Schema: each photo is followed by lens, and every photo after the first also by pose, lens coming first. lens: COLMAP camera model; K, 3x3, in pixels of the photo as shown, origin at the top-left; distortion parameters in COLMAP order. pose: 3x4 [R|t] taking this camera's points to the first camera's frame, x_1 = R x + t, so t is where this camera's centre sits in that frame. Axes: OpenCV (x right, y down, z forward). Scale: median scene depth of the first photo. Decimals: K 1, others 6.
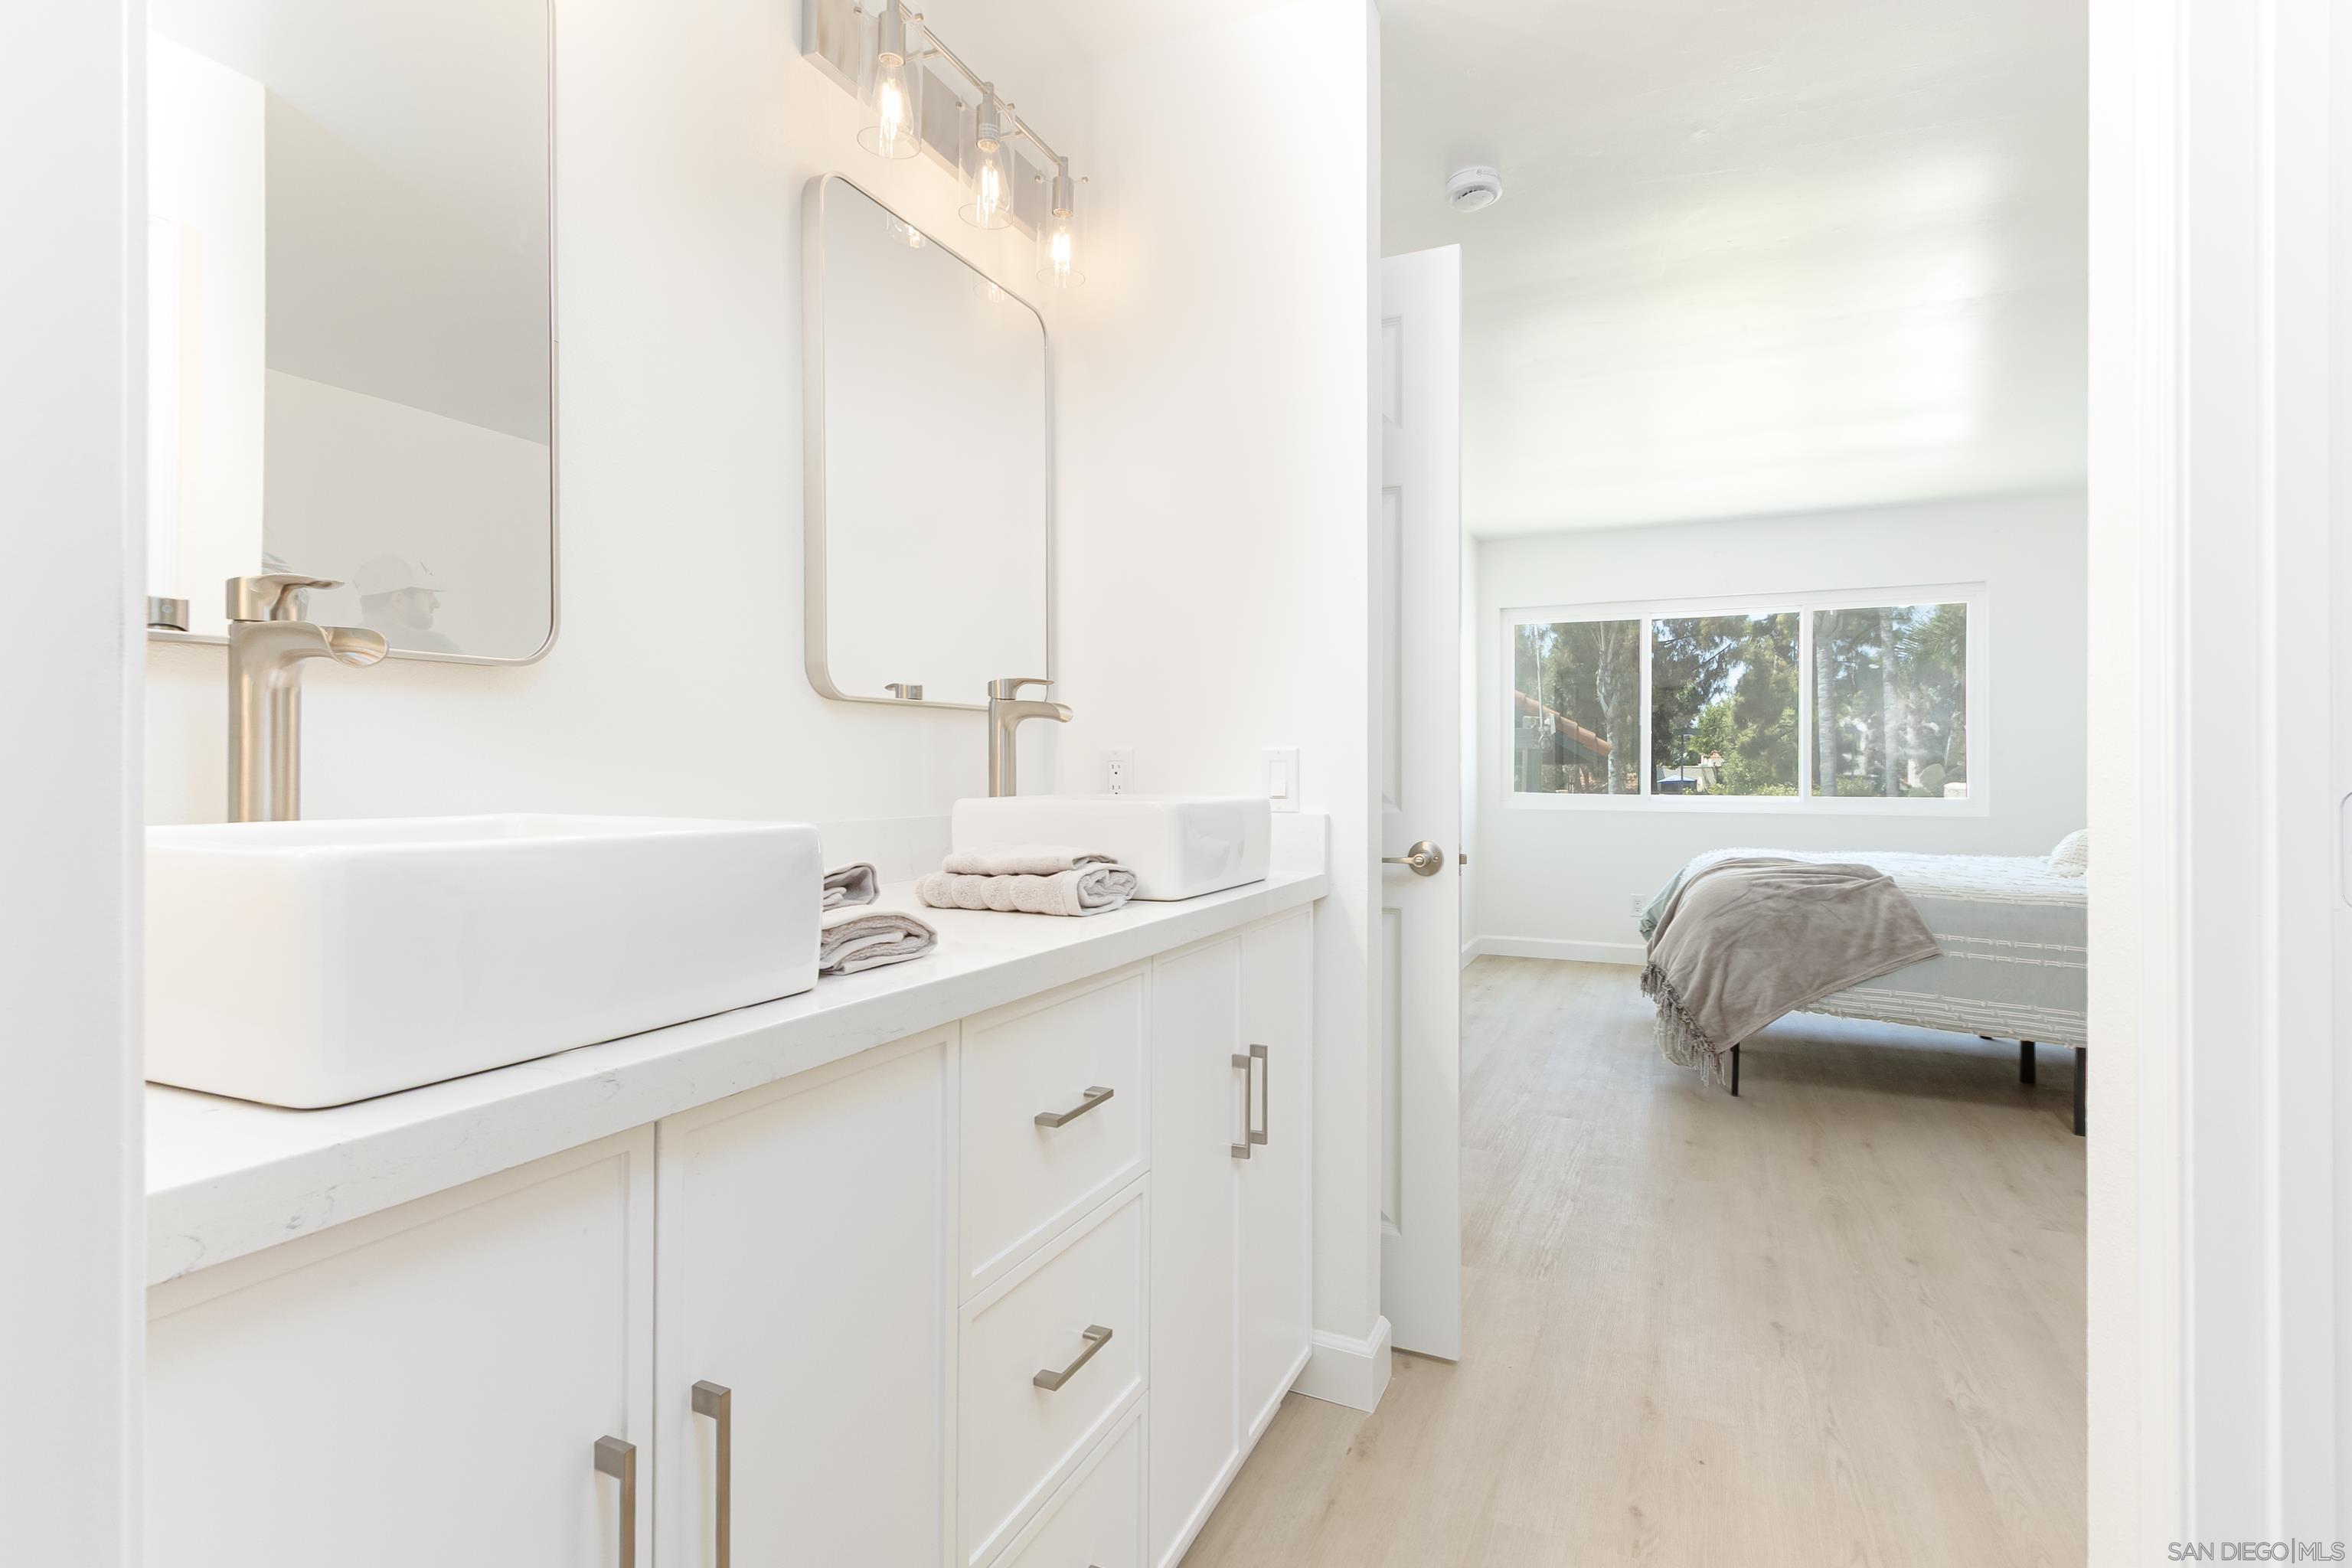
lens RADIAL K [[1070.9, 0, 1177.9], [0, 1070.9, 758.7], [0, 0, 1]] dist [-0.000081, -0.000259]
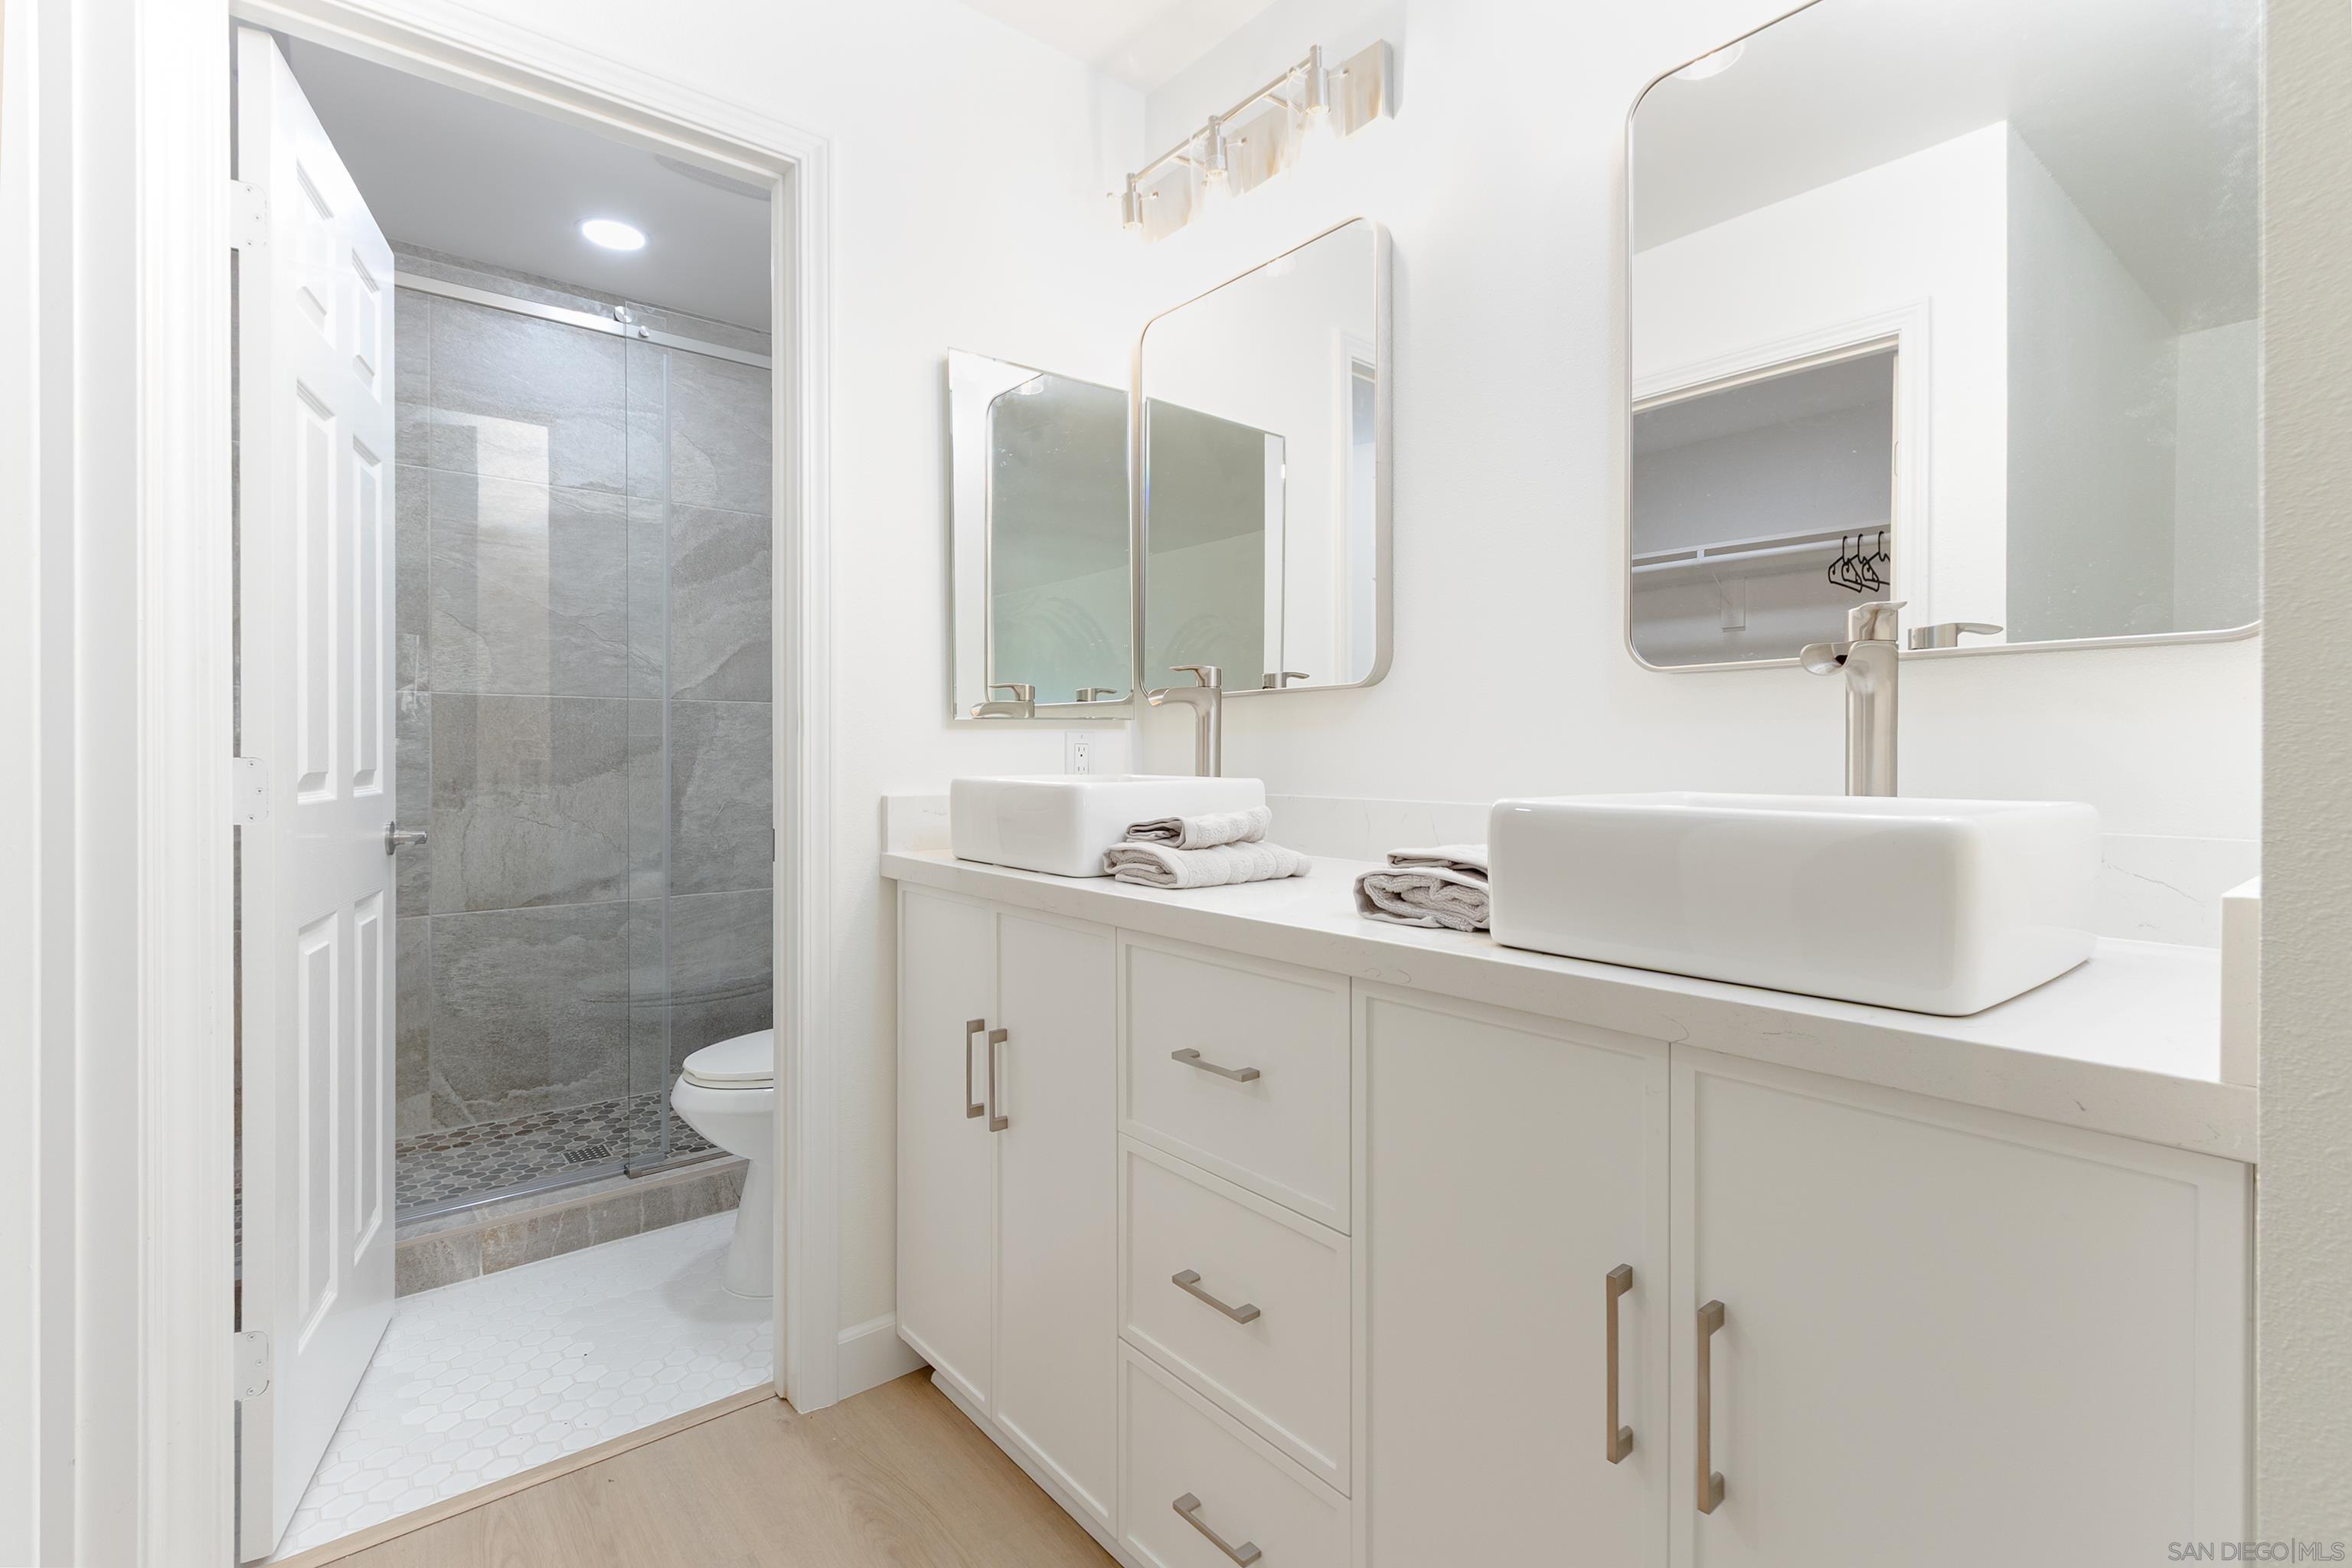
lens RADIAL K [[1097.0, 0, 1171.7], [0, 1097.0, 755.0], [0, 0, 1]] dist [0.003405, 0.000015]
pose [[-0.413570, -0.001506, -0.910471, 0.269377], [0.006133, 0.999971, -0.004440, 0.004800], [0.910452, -0.007420, -0.413549, 0.410660]]
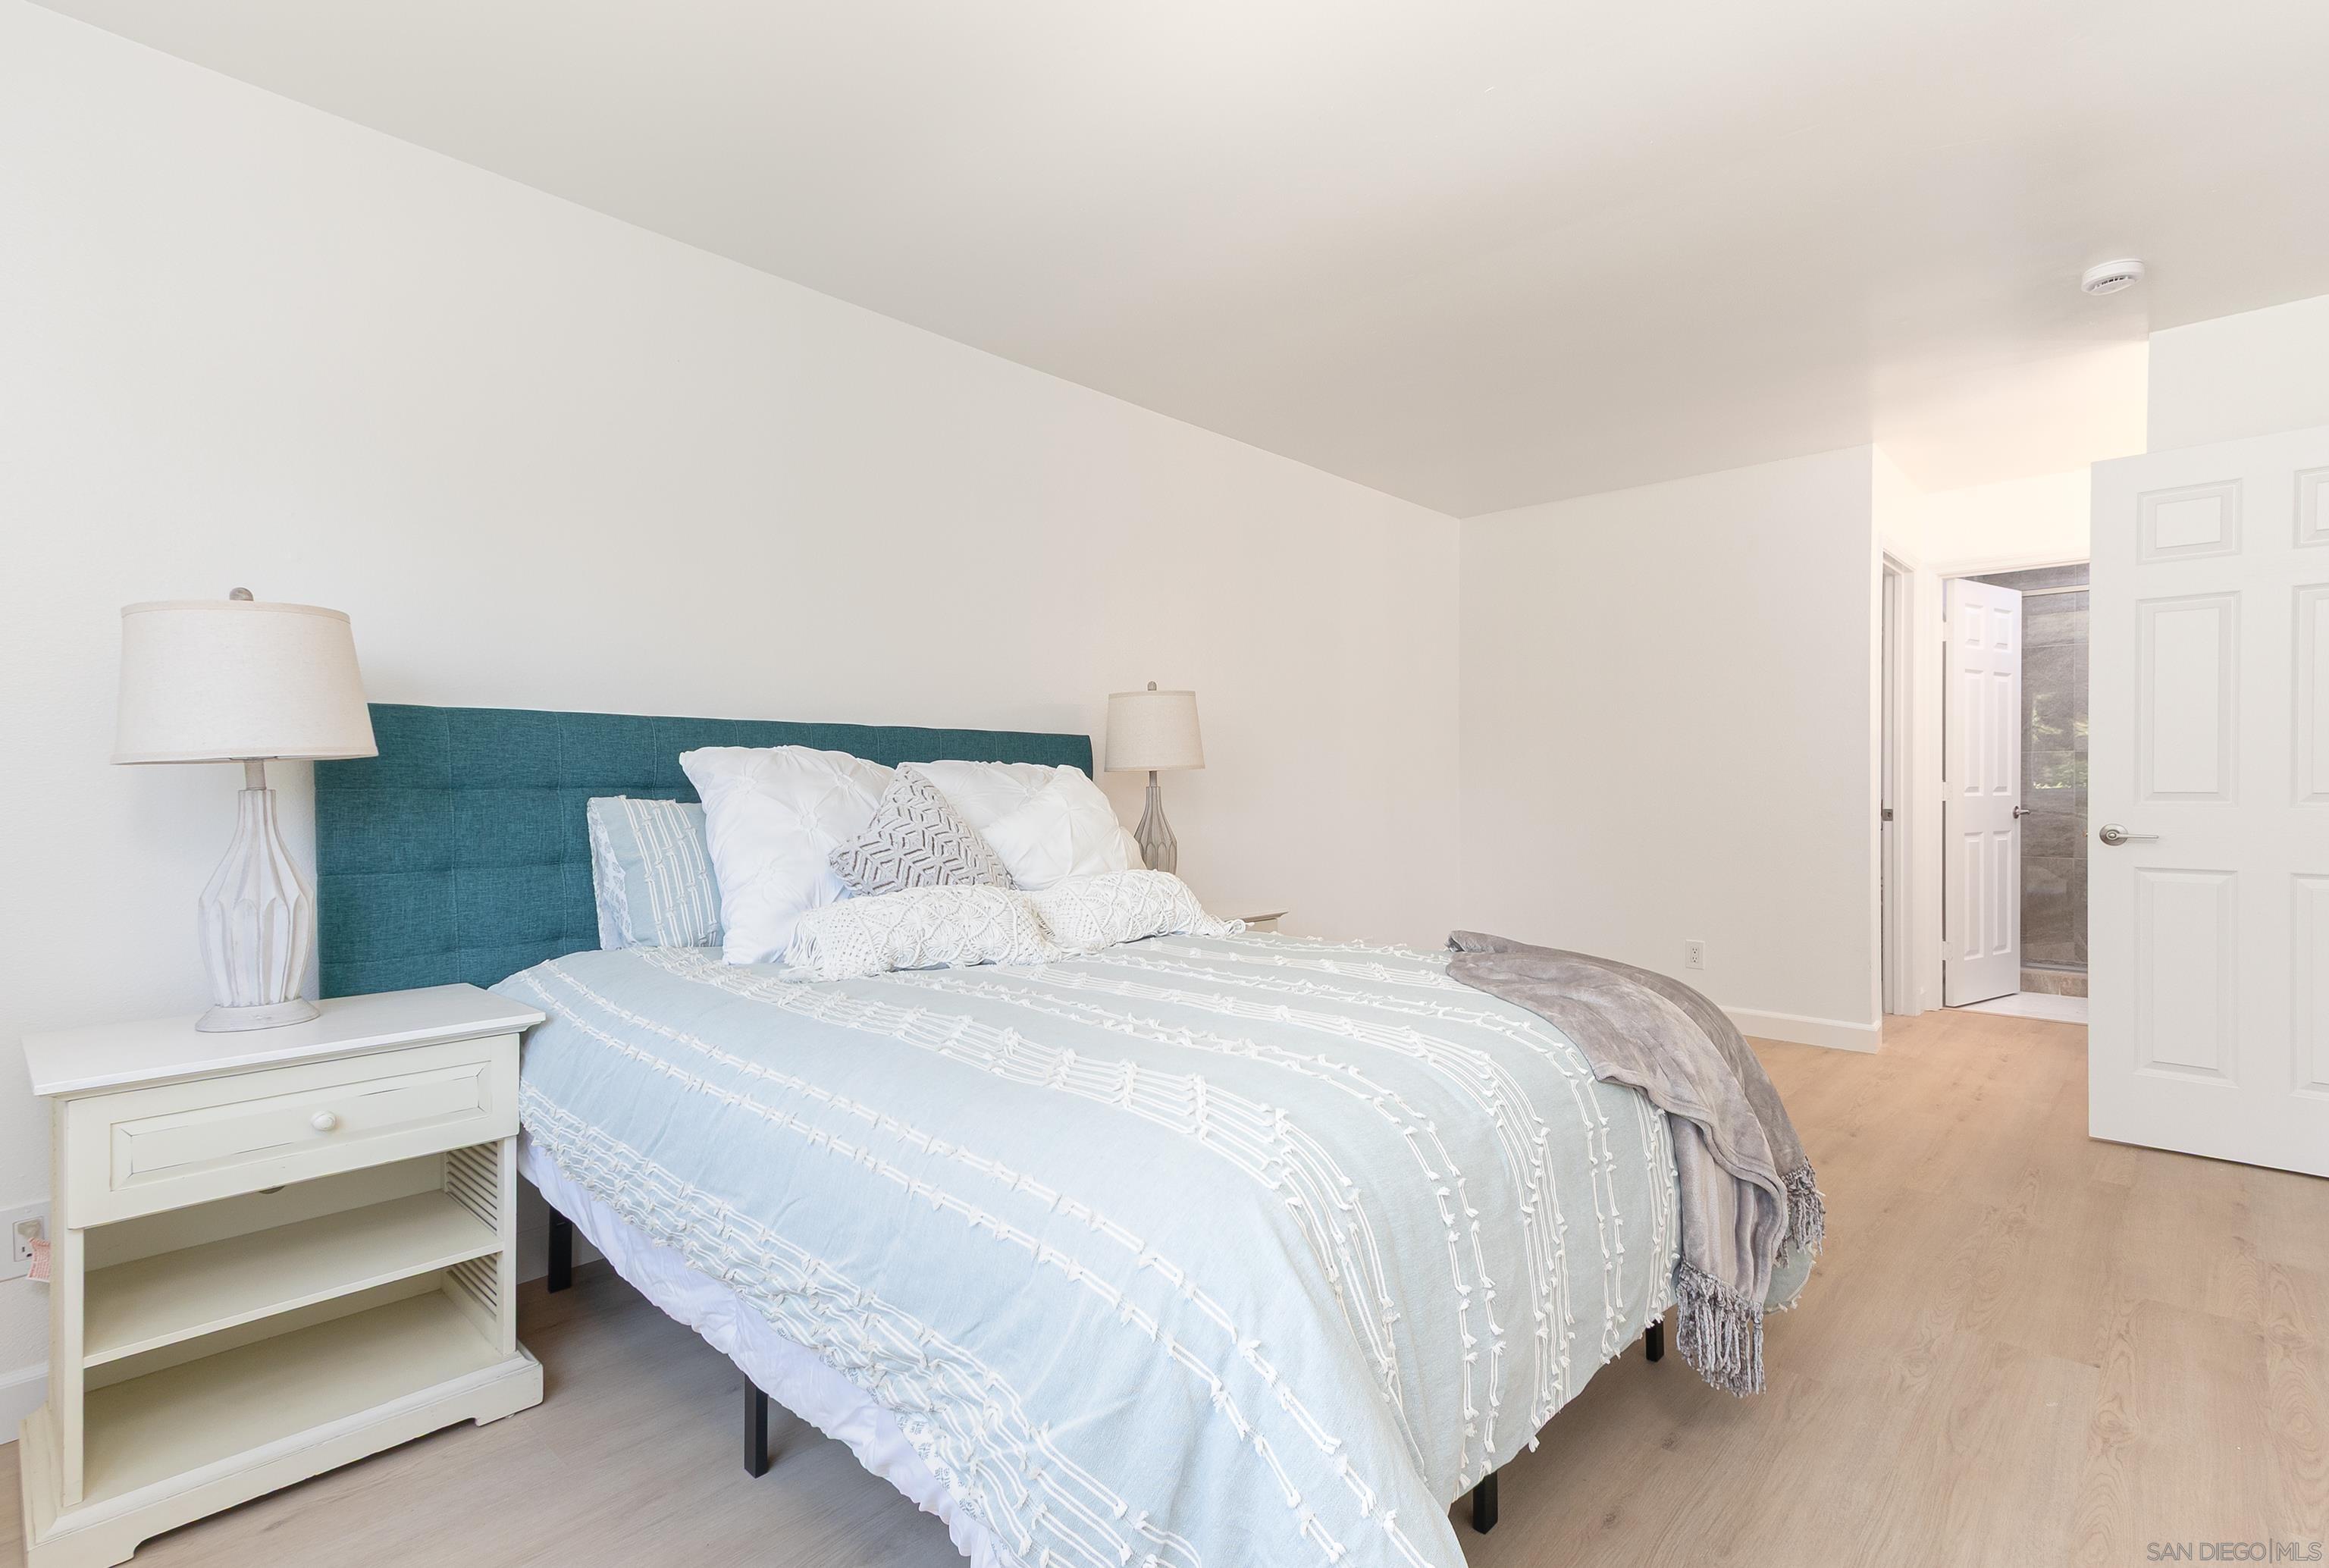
lens RADIAL K [[1099.2, 0, 1164.5], [0, 1099.2, 784.0], [0, 0, 1]] dist [0.002104, 0.000167]
pose [[-0.956335, 0.000519, 0.292272, 0.633893], [-0.001361, 0.999980, -0.006229, 0.015738], [-0.292269, -0.006354, -0.956315, 1.731308]]
